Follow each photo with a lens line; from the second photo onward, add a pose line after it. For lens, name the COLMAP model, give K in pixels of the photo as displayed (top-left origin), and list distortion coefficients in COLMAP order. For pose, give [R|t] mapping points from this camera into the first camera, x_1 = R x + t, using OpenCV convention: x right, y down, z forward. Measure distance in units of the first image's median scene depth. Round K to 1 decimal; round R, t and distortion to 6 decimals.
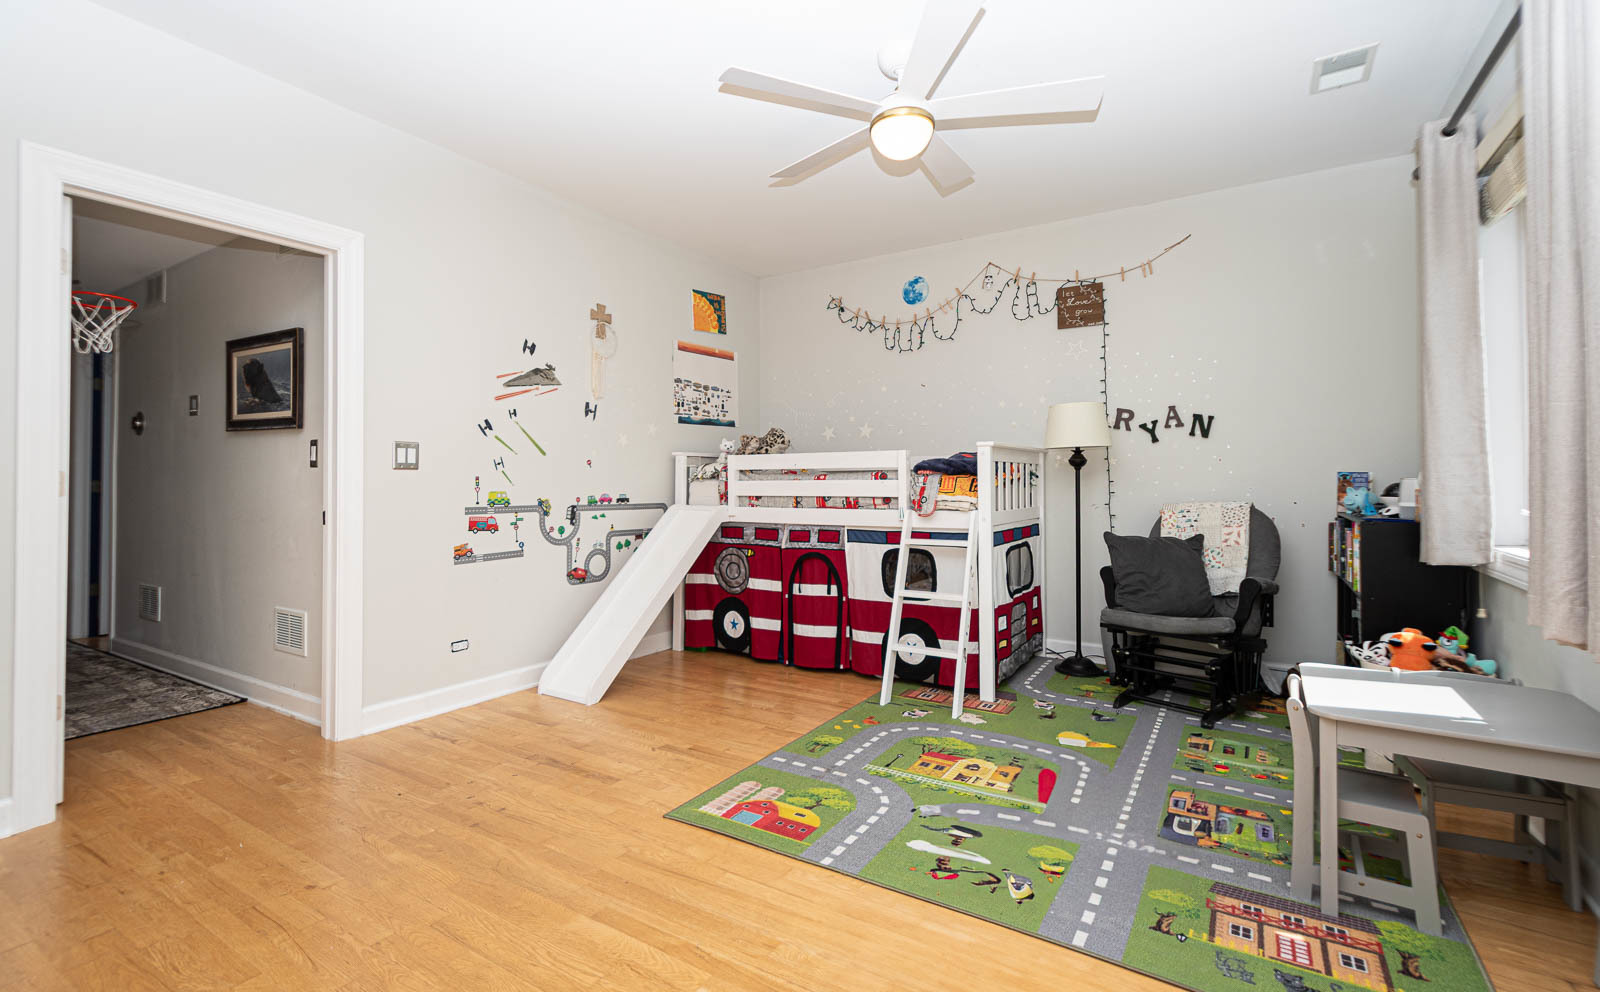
lens RADIAL K [[723.3, 0, 800.3], [0, 723.3, 472.5], [0, 0, 1]] dist [-0.000225, -0.000400]
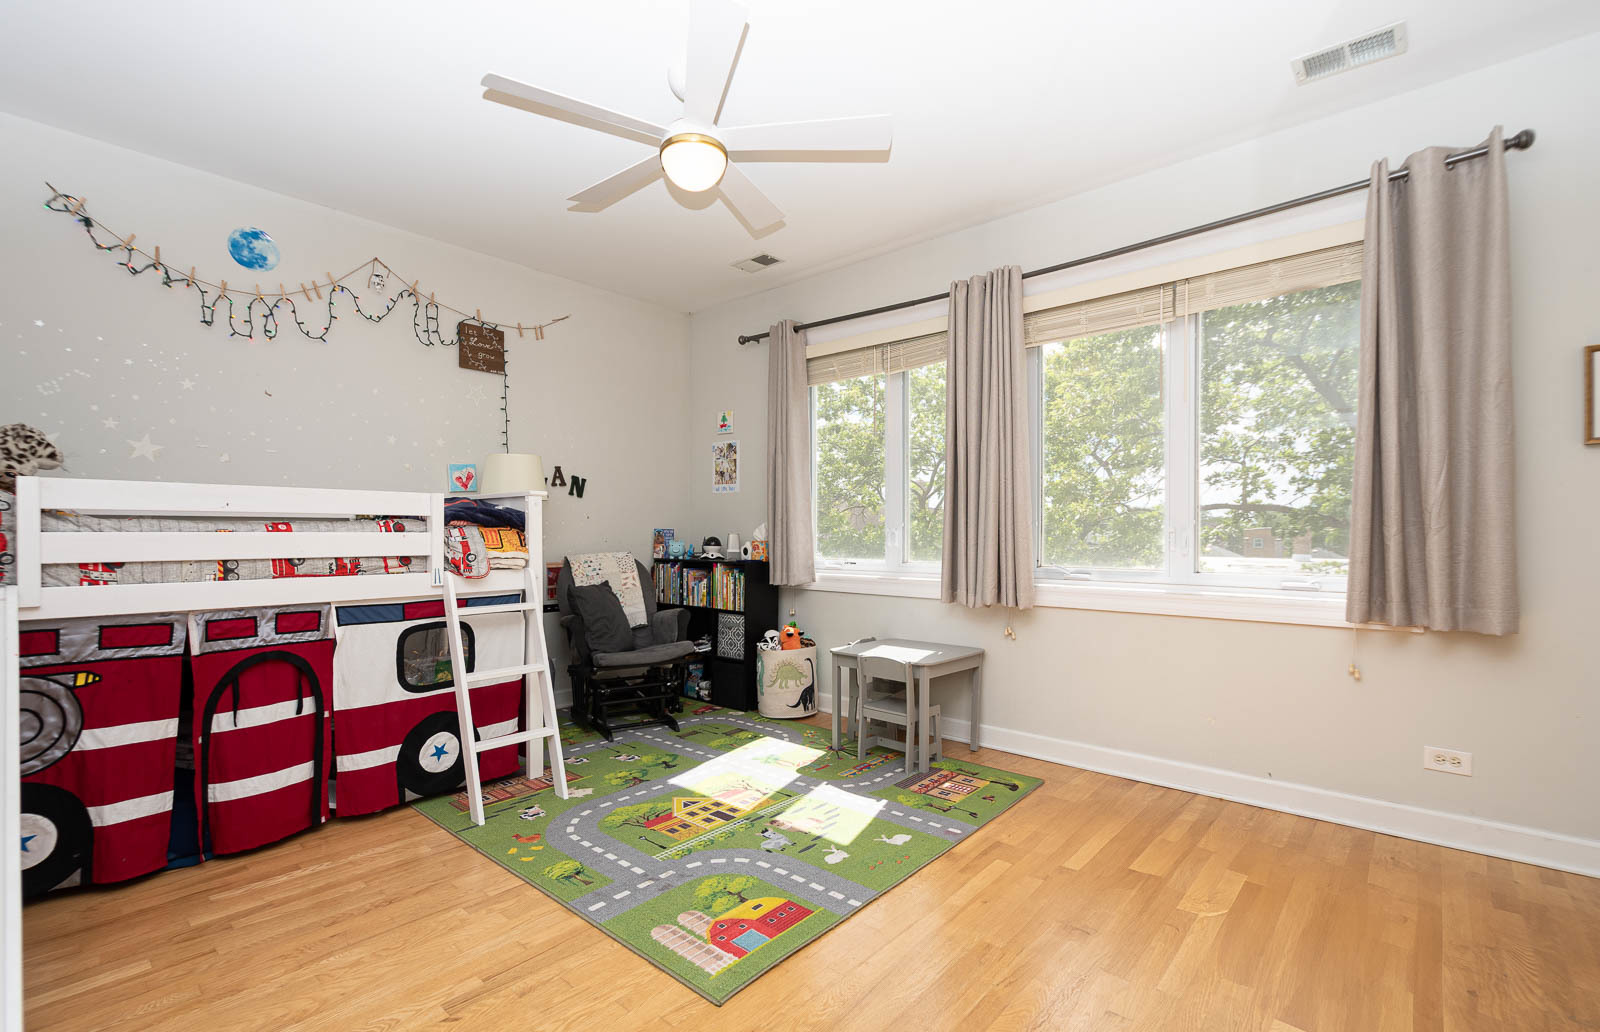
lens RADIAL K [[711.2, 0, 799.8], [0, 711.2, 543.6], [0, 0, 1]] dist [0.004805, 0.000258]
pose [[0.161348, -0.008949, 0.986857, -0.507687], [-0.013866, 0.999840, 0.011334, 0.007687], [-0.986800, -0.015513, 0.161198, 0.480934]]
